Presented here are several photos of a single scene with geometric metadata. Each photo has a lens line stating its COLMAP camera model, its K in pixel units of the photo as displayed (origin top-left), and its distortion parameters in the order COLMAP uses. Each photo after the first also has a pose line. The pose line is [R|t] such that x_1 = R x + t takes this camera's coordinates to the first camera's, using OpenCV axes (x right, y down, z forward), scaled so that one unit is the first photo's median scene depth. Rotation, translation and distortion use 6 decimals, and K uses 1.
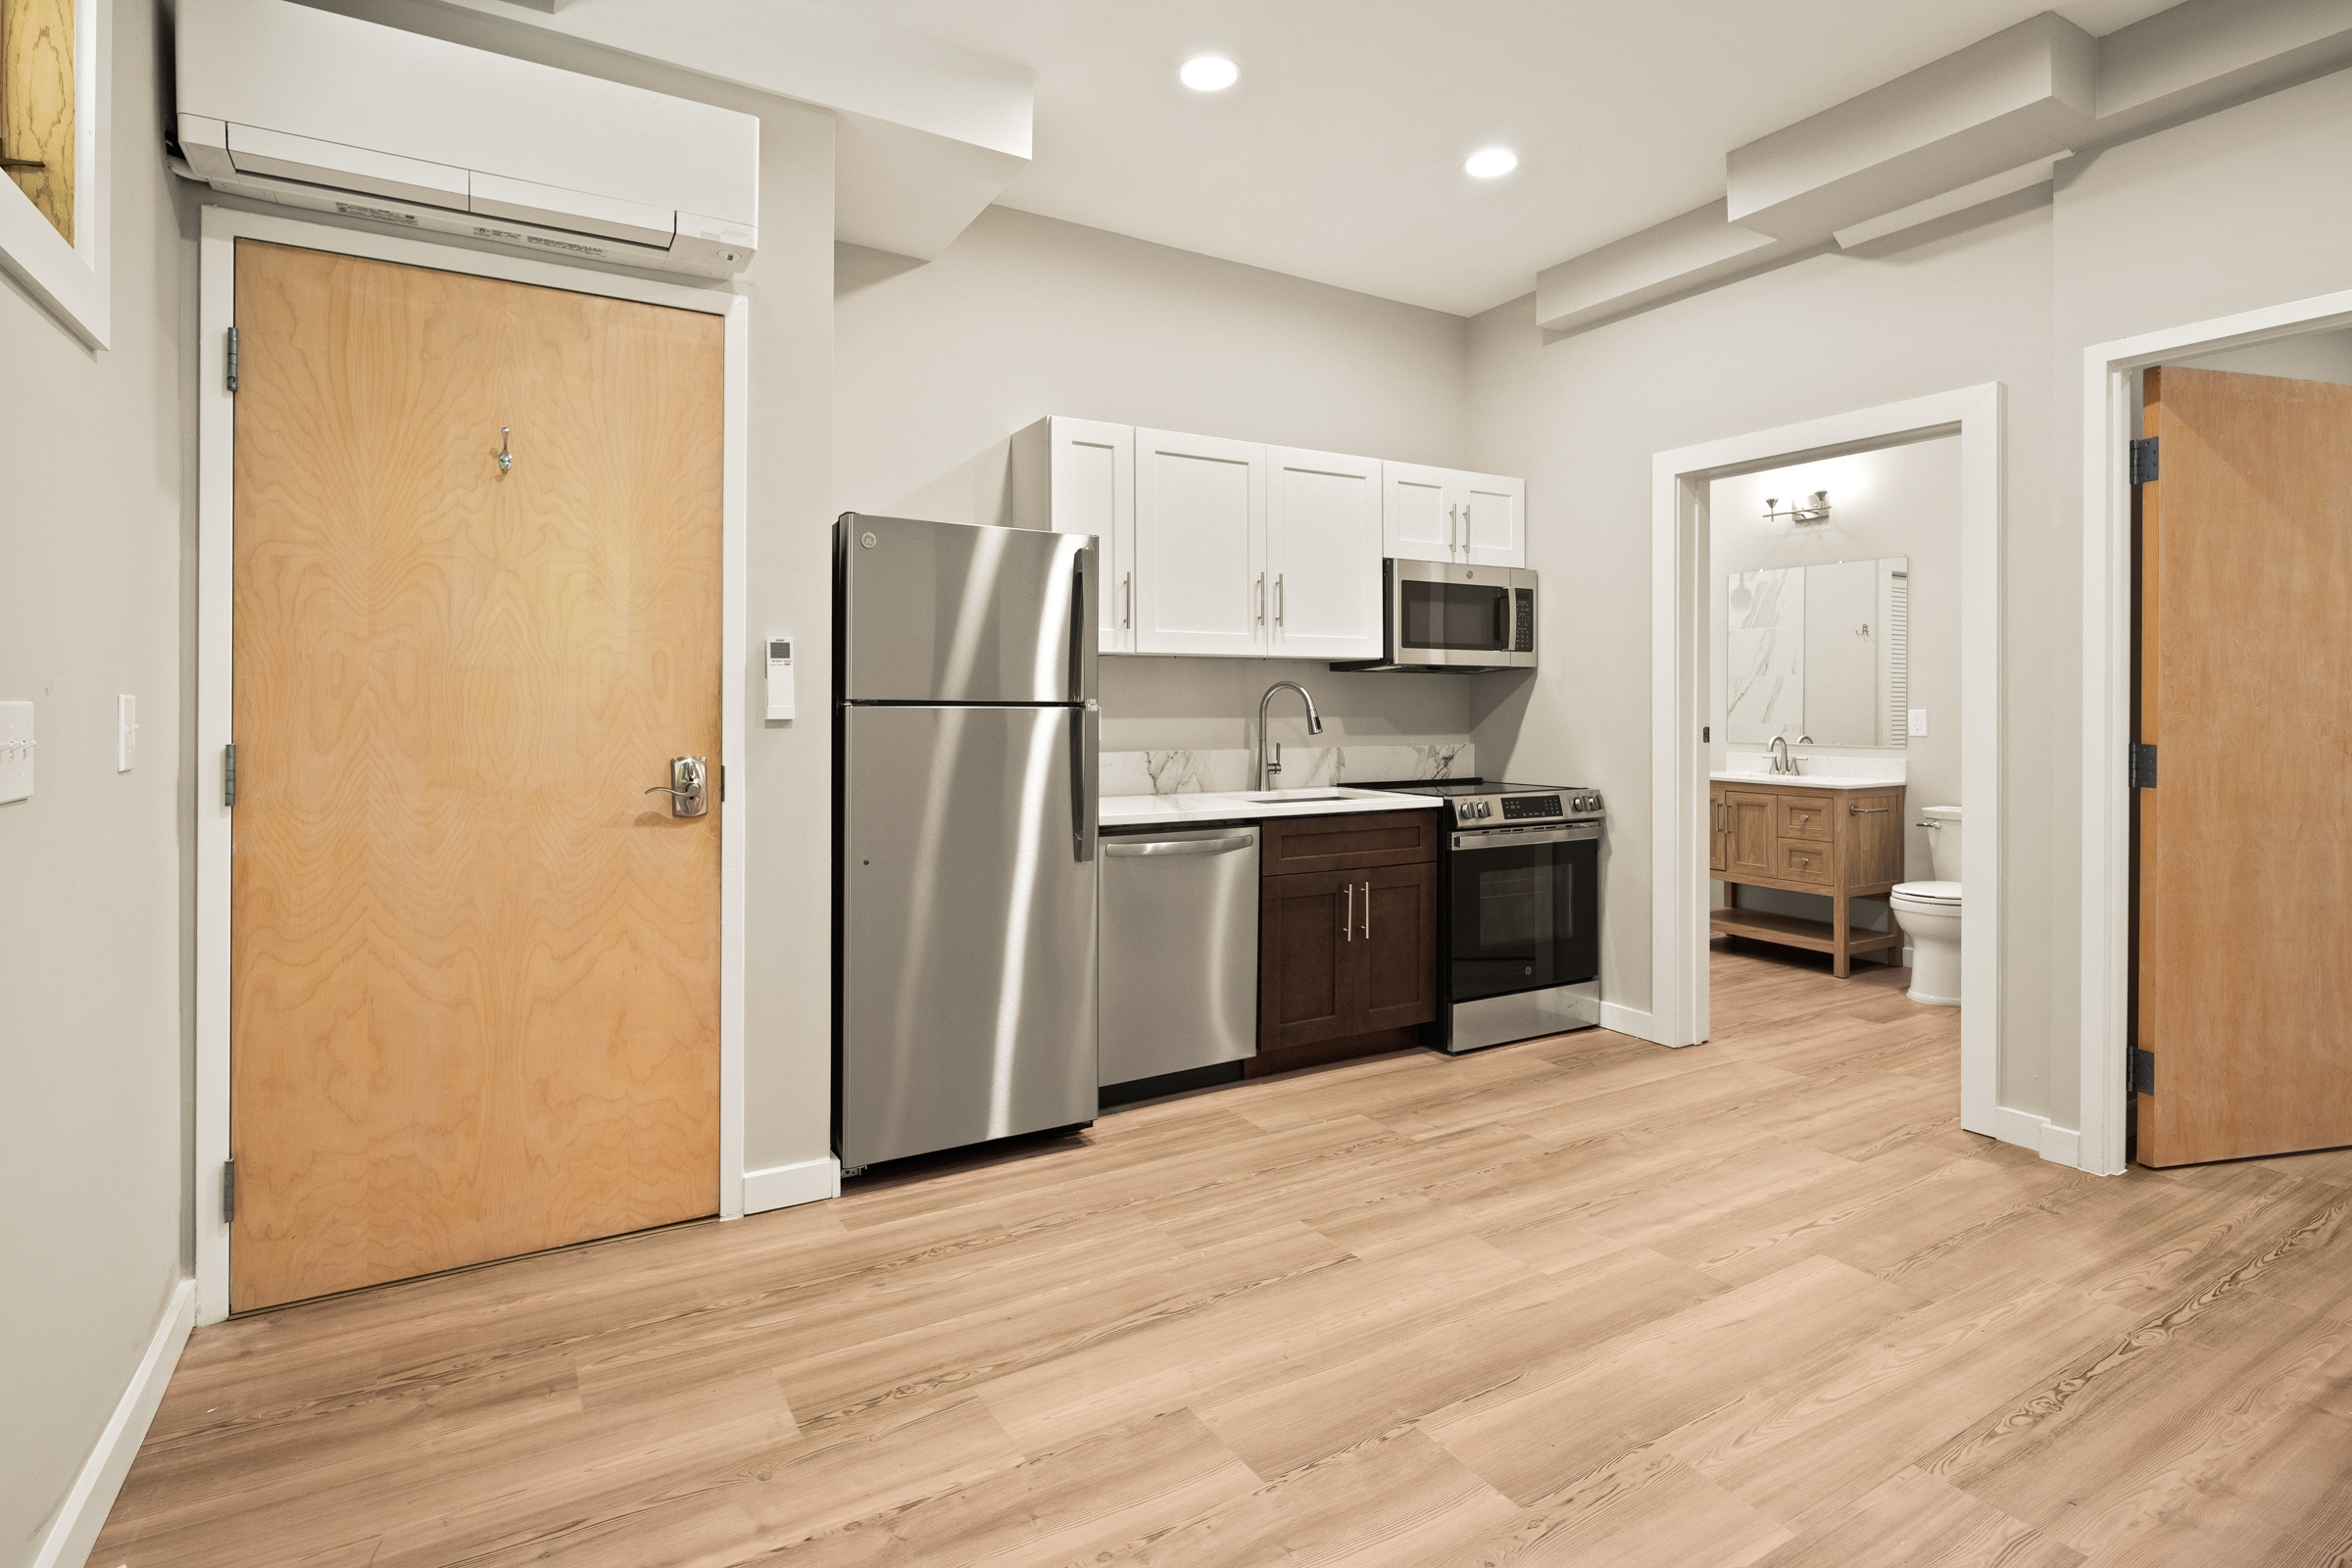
lens RADIAL K [[1152.6, 0, 1161.1], [0, 1152.6, 695.4], [0, 0, 1]] dist [0.007048, -0.005394]
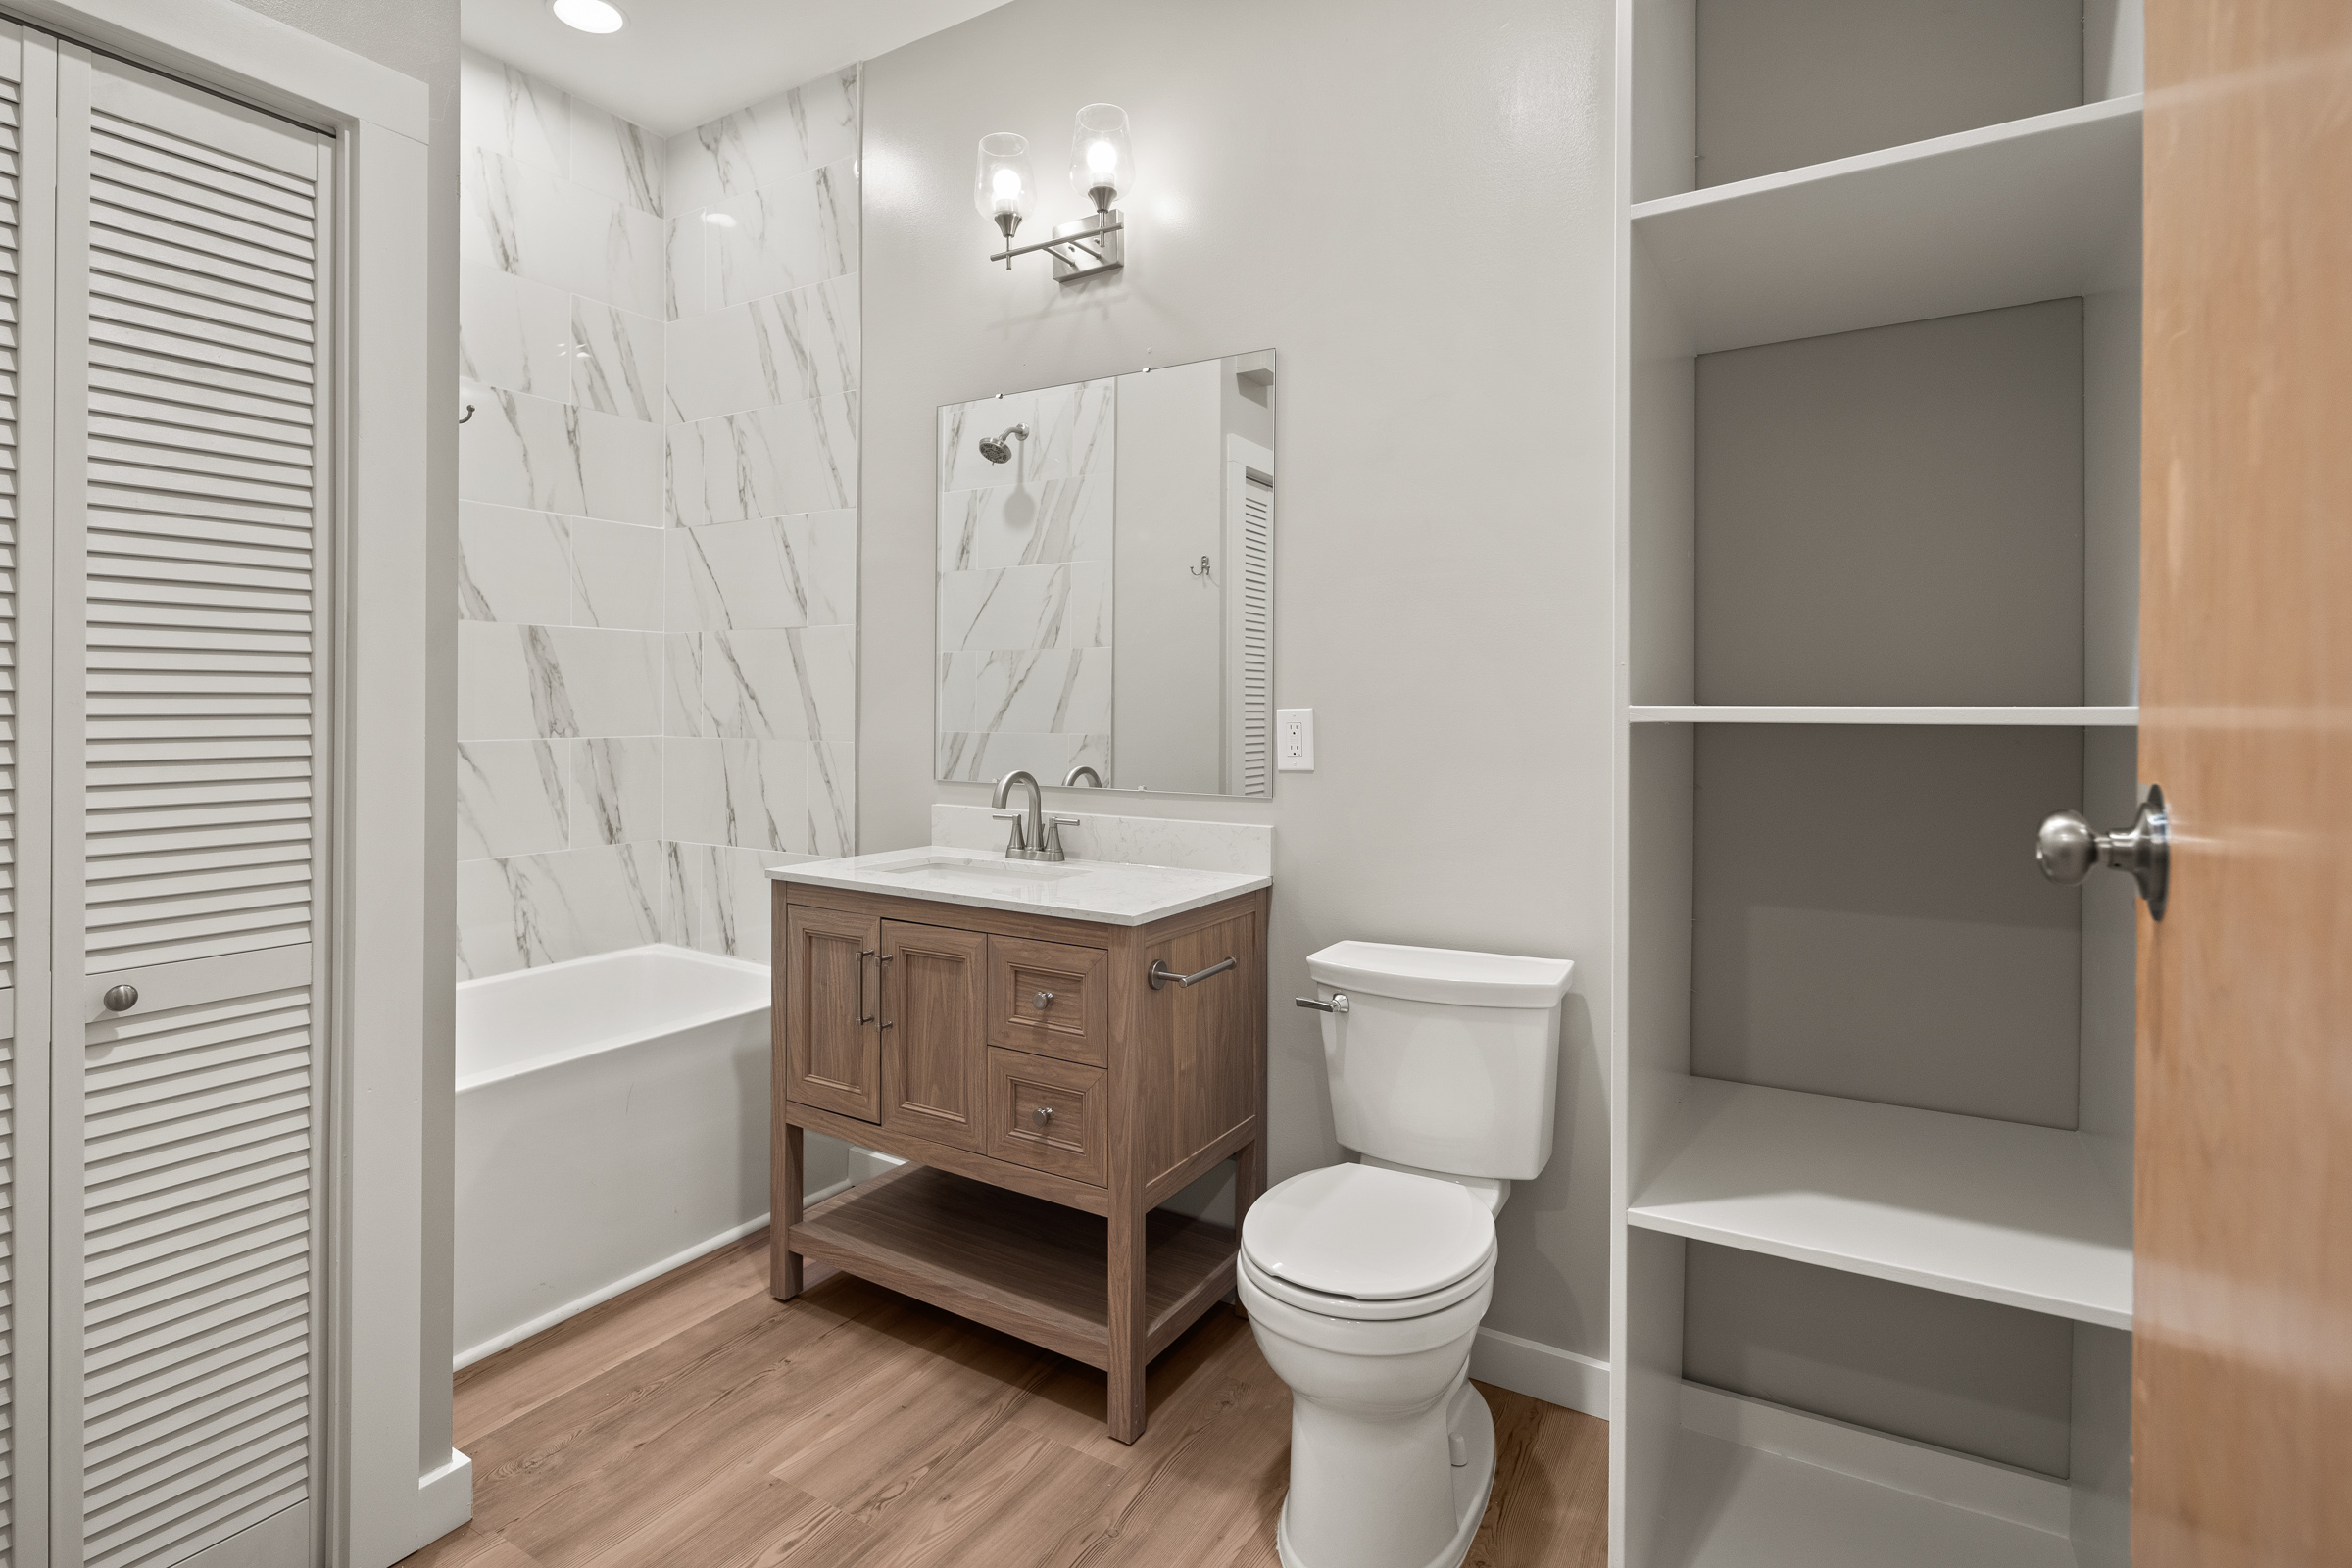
lens RADIAL K [[1152.6, 0, 1129.0], [0, 1152.6, 705.4], [0, 0, 1]] dist [0.007048, -0.005394]
pose [[0.895327, -0.000735, 0.445409, 0.401764], [-0.003582, 0.999954, 0.008852, 0.007187], [-0.445395, -0.009521, 0.895283, 0.632576]]
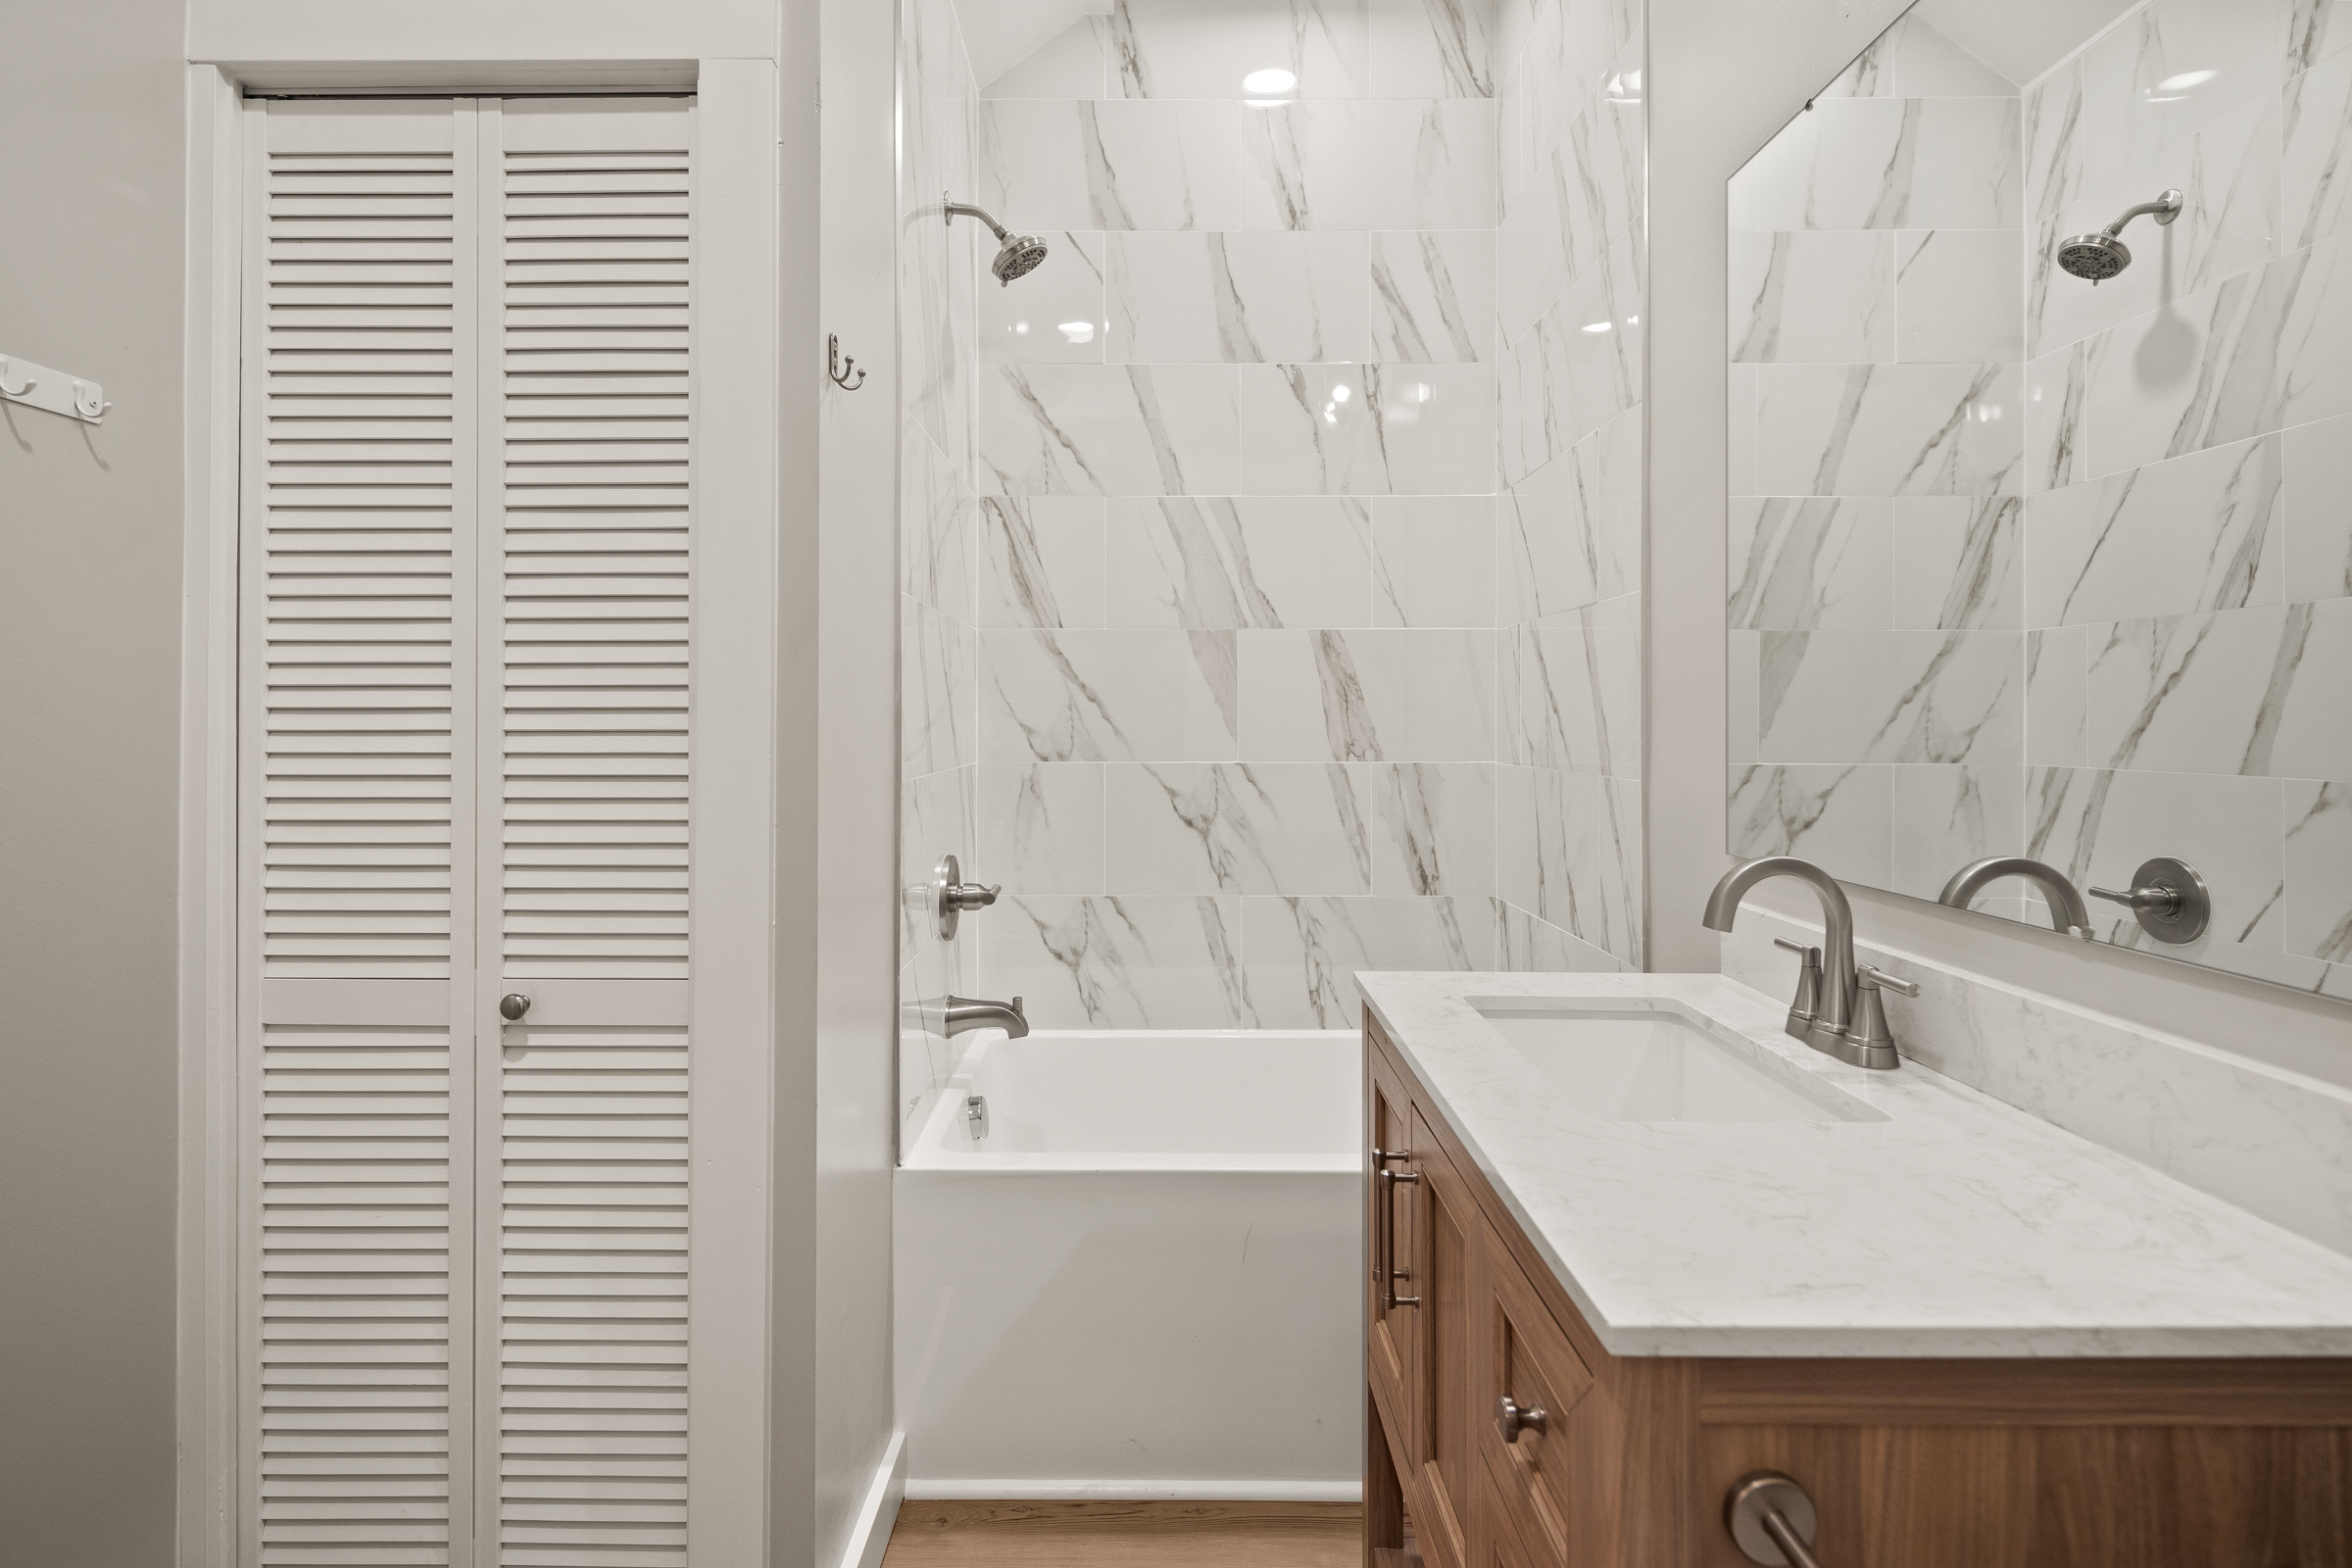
lens RADIAL K [[1152.6, 0, 1148.2], [0, 1152.6, 710.8], [0, 0, 1]] dist [0.007048, -0.005394]
pose [[0.855874, -0.008796, -0.517110, 0.576958], [0.006855, 0.999960, -0.005665, 0.010419], [0.517139, 0.001304, 0.855900, 0.812956]]
